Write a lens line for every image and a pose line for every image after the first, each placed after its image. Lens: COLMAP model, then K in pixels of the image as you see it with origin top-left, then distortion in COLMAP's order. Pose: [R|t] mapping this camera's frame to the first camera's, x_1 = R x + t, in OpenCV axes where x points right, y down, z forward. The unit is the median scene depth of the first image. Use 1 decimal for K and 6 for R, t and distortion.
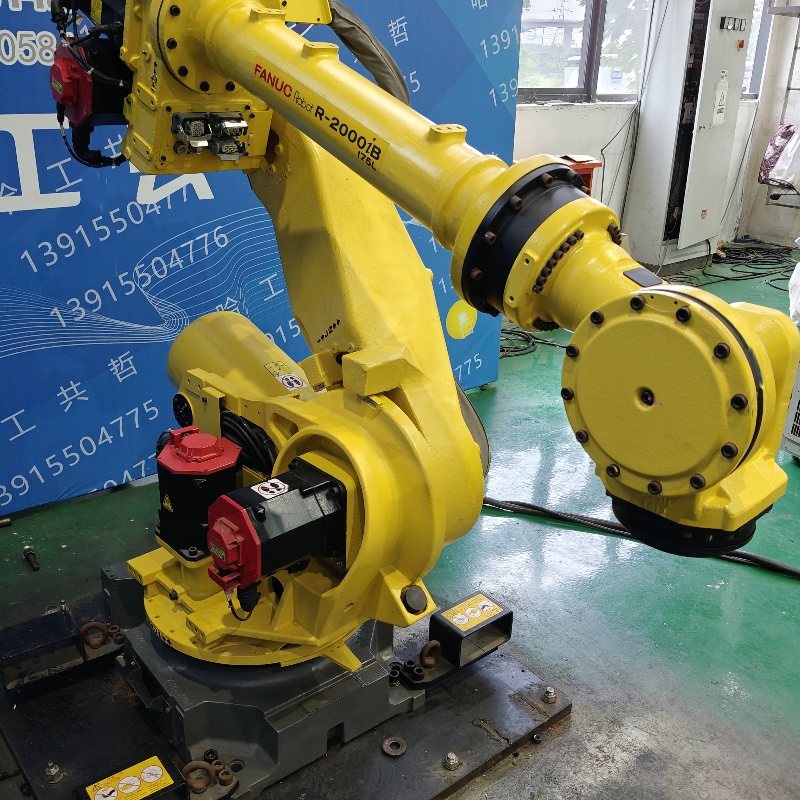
lens RADIAL K [[856.4, 0, 407.8], [0, 856.4, 408.5], [0, 0, 1]] dist [-0.016526, 0.000000]
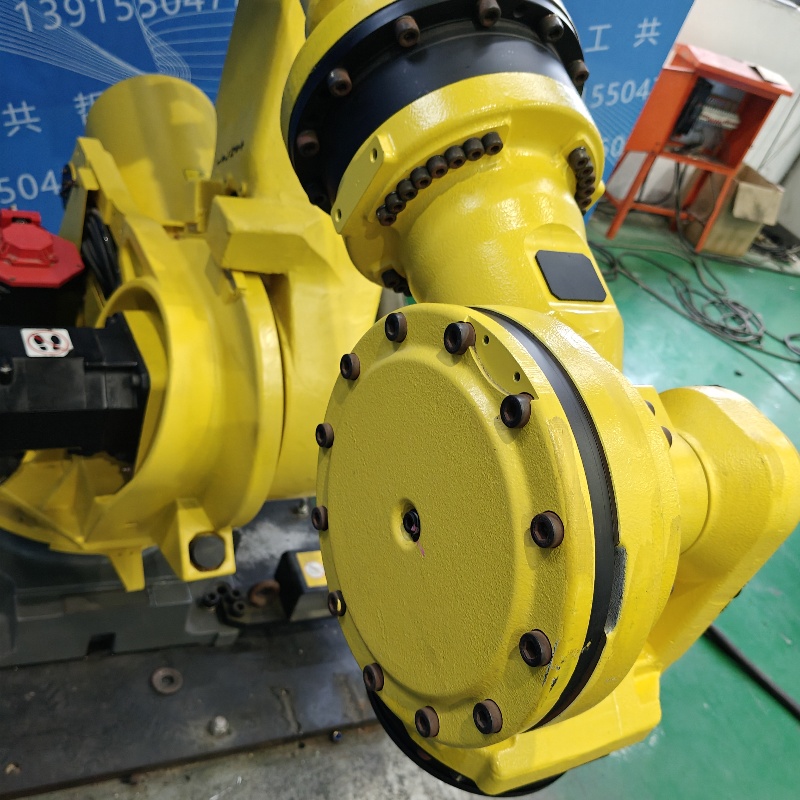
lens RADIAL K [[856.4, 0, 405.2], [0, 856.4, 467.0], [0, 0, 1]] dist [-0.016526, 0.000000]
pose [[0.918223, 0.395035, -0.028521, 0.141902], [-0.376929, 0.893706, 0.243339, -0.080068], [0.121616, -0.212689, 0.969522, 0.276883]]
